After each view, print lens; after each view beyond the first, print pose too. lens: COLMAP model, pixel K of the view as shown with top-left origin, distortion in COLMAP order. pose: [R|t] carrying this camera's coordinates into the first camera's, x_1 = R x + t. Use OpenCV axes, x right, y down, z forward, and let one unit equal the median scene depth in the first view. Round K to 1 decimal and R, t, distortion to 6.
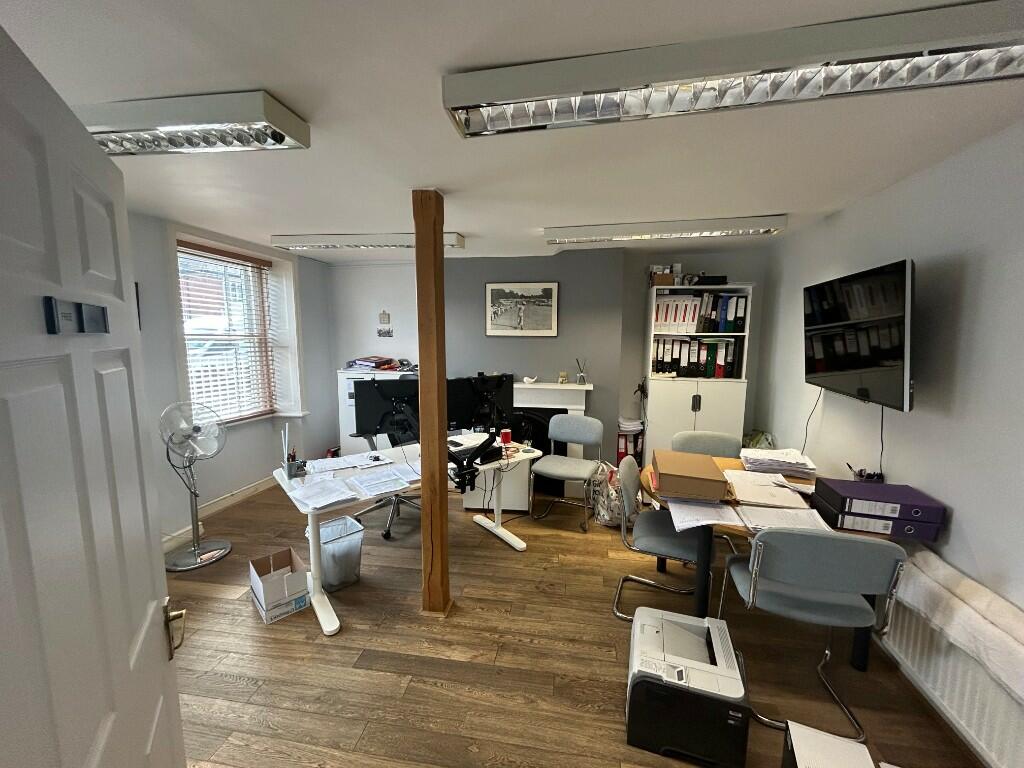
lens RADIAL K [[405.8, 0, 509.9], [0, 405.8, 384.1], [0, 0, 1]] dist [0.002630, -0.000685]
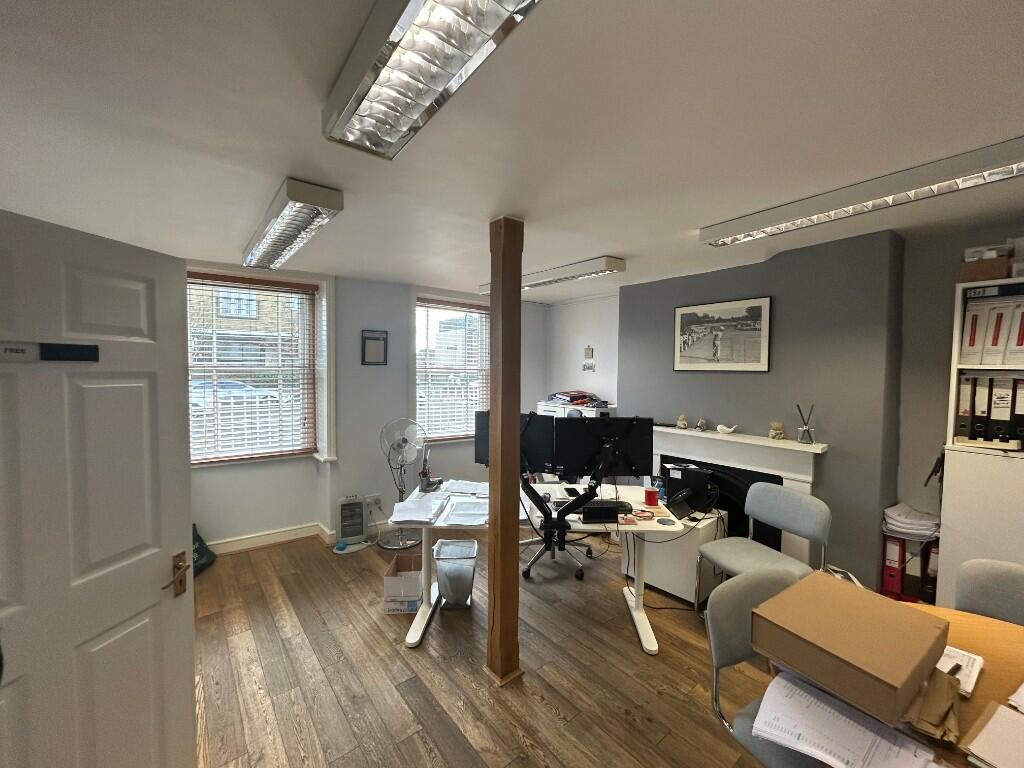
lens RADIAL K [[405.8, 0, 510.2], [0, 405.8, 384.6], [0, 0, 1]] dist [0.002630, -0.000685]
pose [[0.750956, 0.027361, -0.659785, 0.259660], [-0.084748, 0.994872, -0.055202, -0.017957], [0.654891, 0.097370, 0.749424, 0.179354]]
